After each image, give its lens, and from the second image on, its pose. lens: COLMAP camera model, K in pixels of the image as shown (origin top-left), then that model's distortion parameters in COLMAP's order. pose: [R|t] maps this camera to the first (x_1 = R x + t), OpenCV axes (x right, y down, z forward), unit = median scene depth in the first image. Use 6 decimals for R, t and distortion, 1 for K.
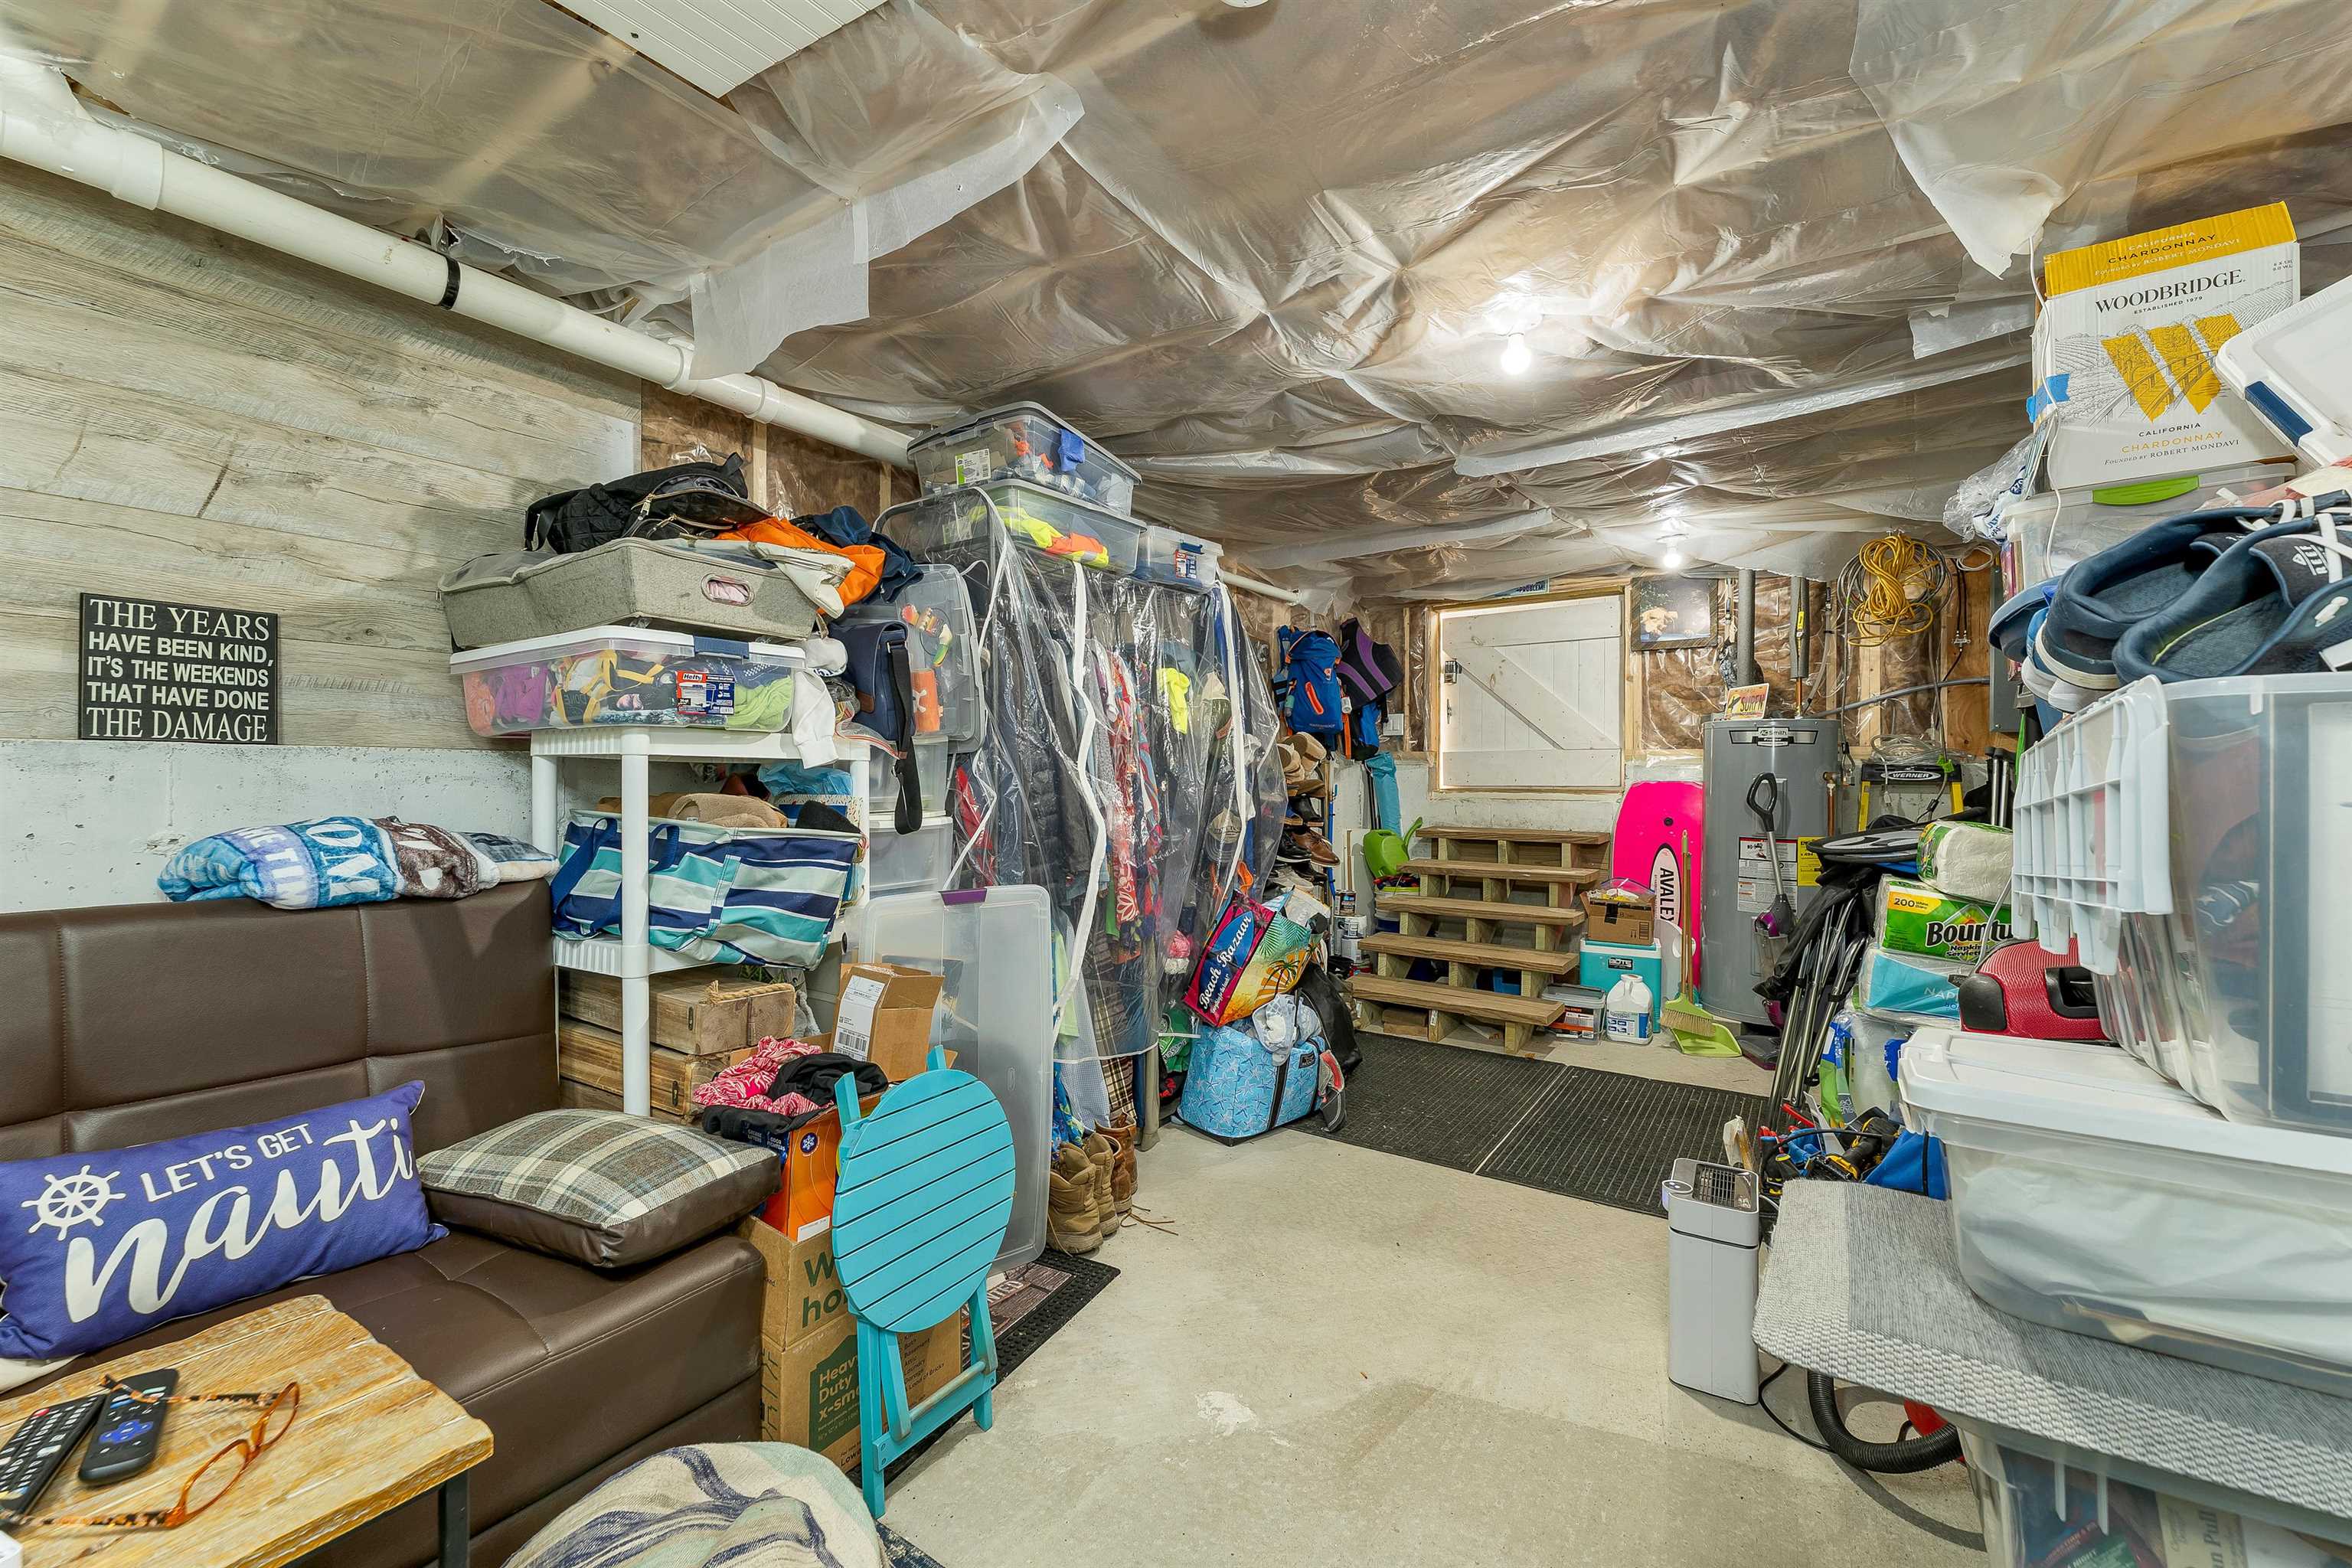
lens RADIAL K [[991.8, 0, 1147.7], [0, 991.8, 767.2], [0, 0, 1]] dist [0.000164, -0.000017]
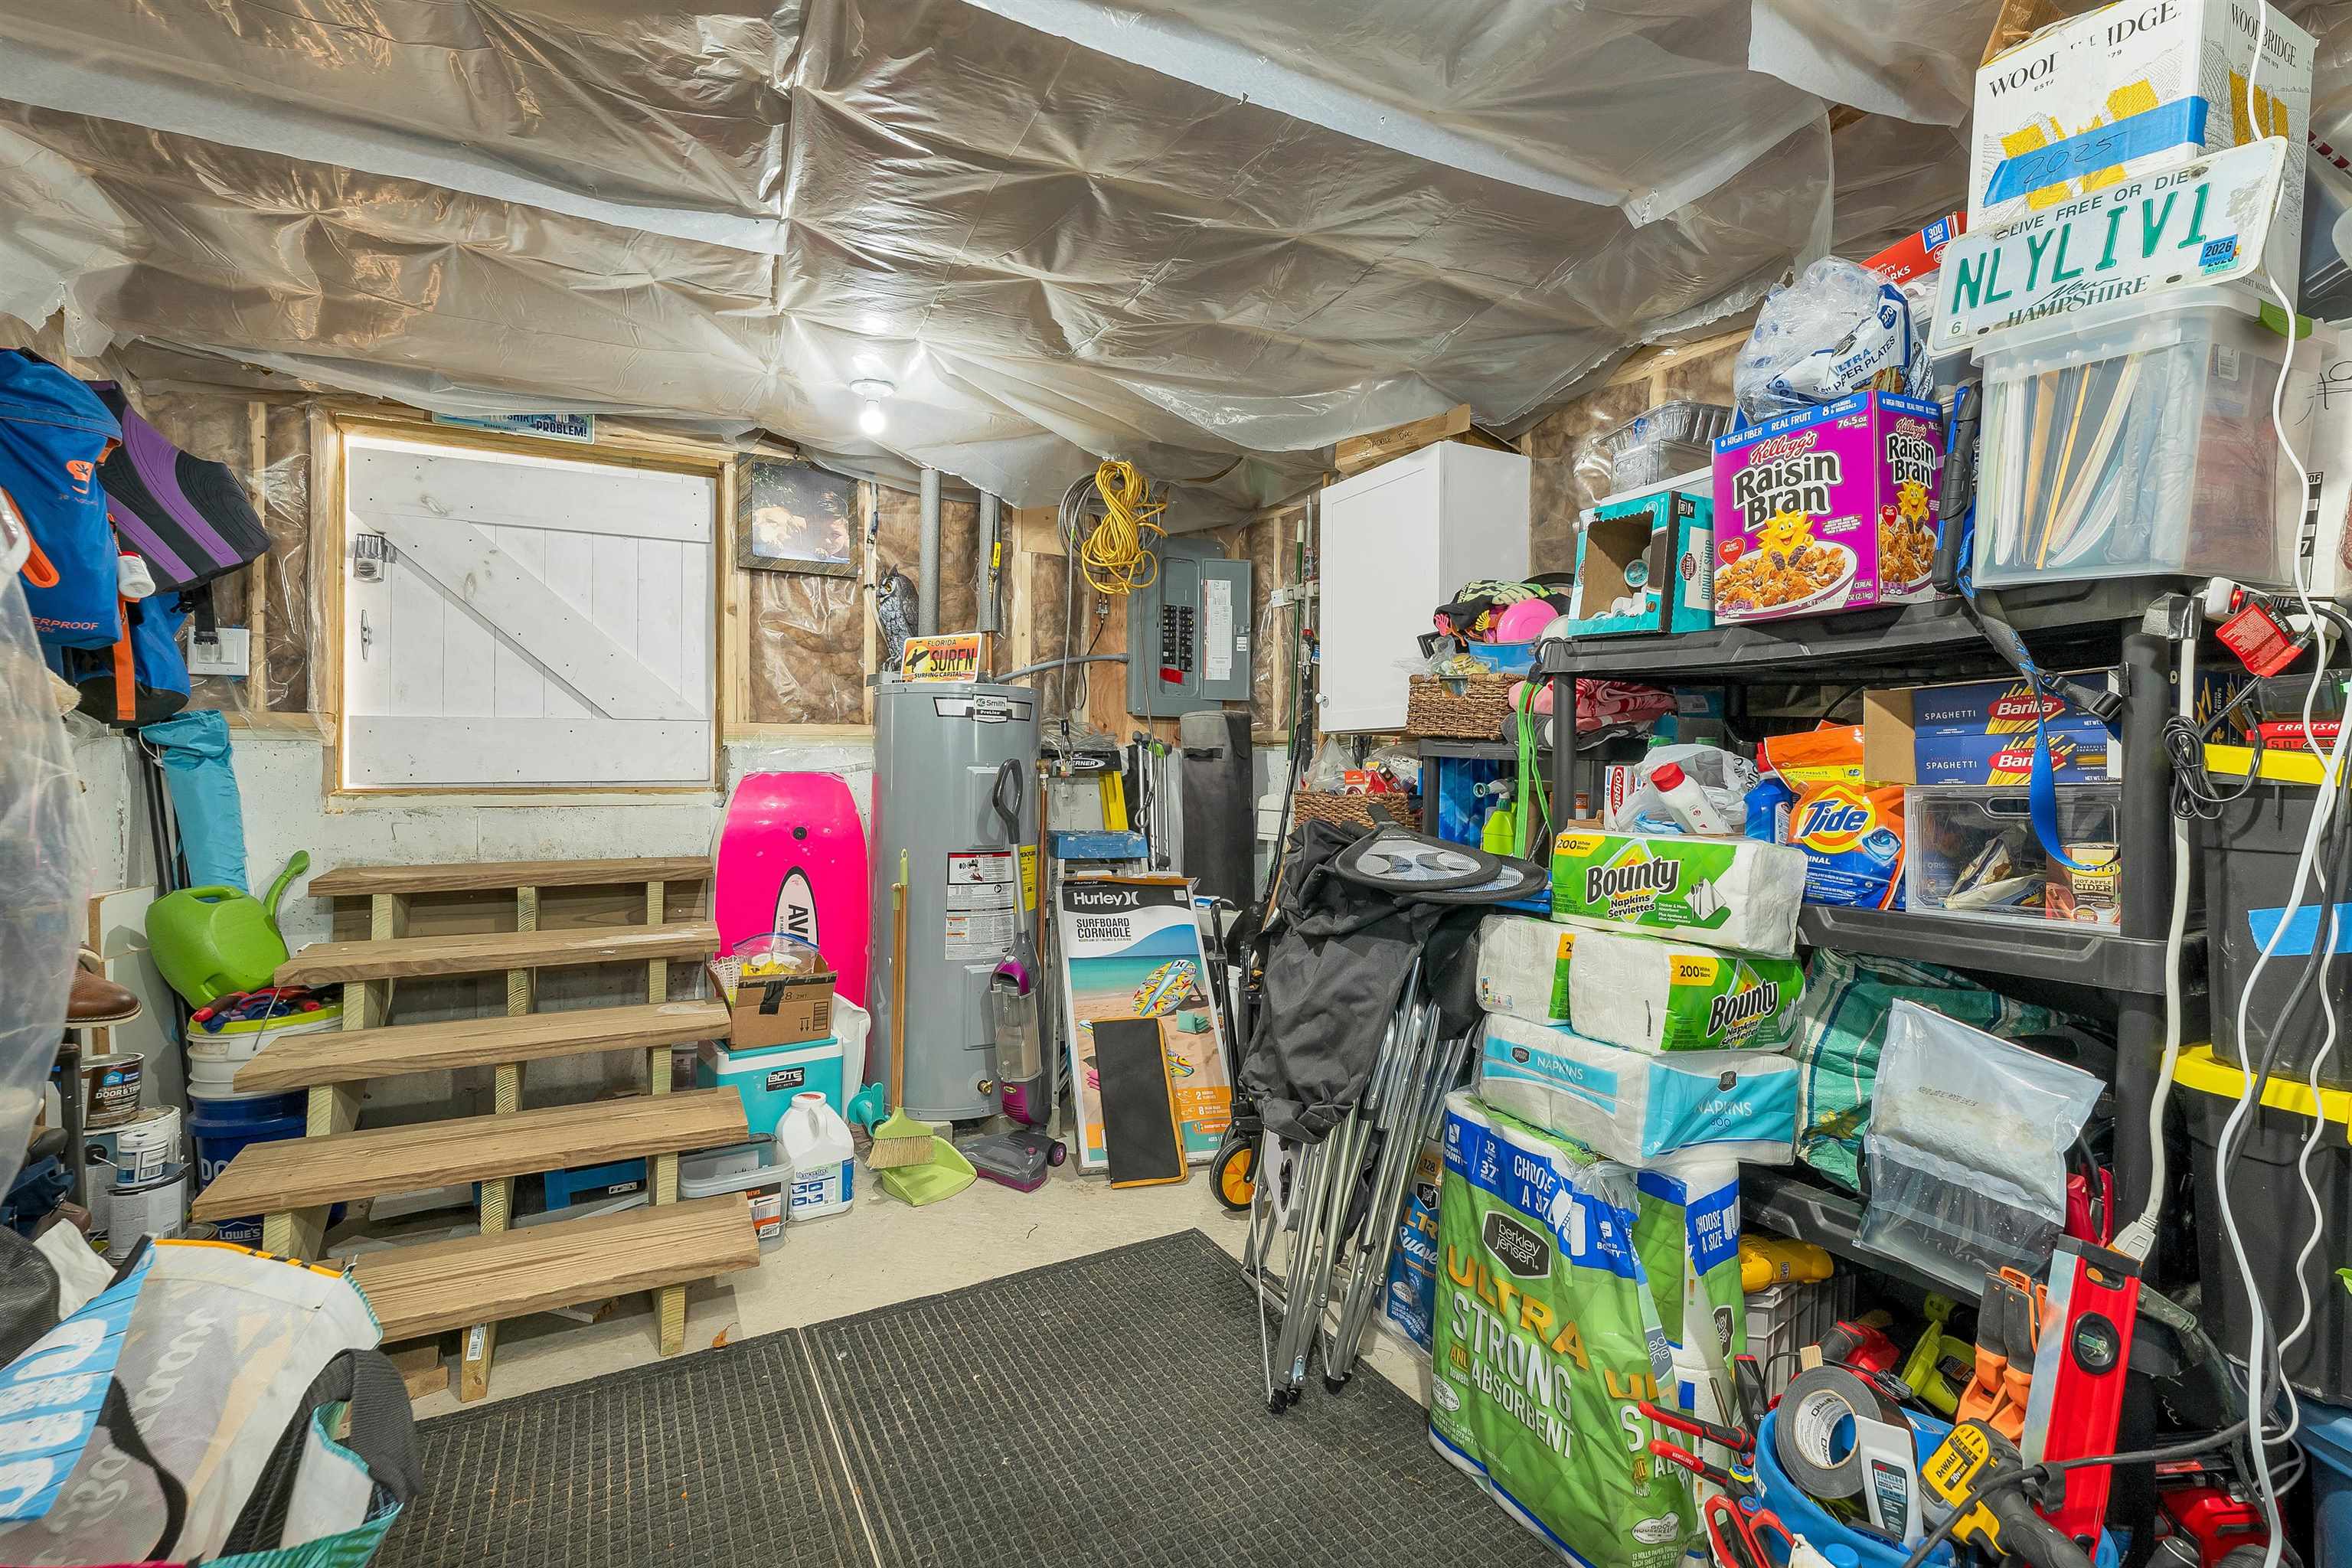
lens RADIAL K [[991.8, 0, 1147.7], [0, 991.8, 767.2], [0, 0, 1]] dist [0.000164, -0.000017]
pose [[0.445649, -0.002220, 0.895205, 0.036178], [-0.007872, 0.999949, 0.006398, 0.004782], [-0.895173, -0.009898, 0.445609, 0.482532]]
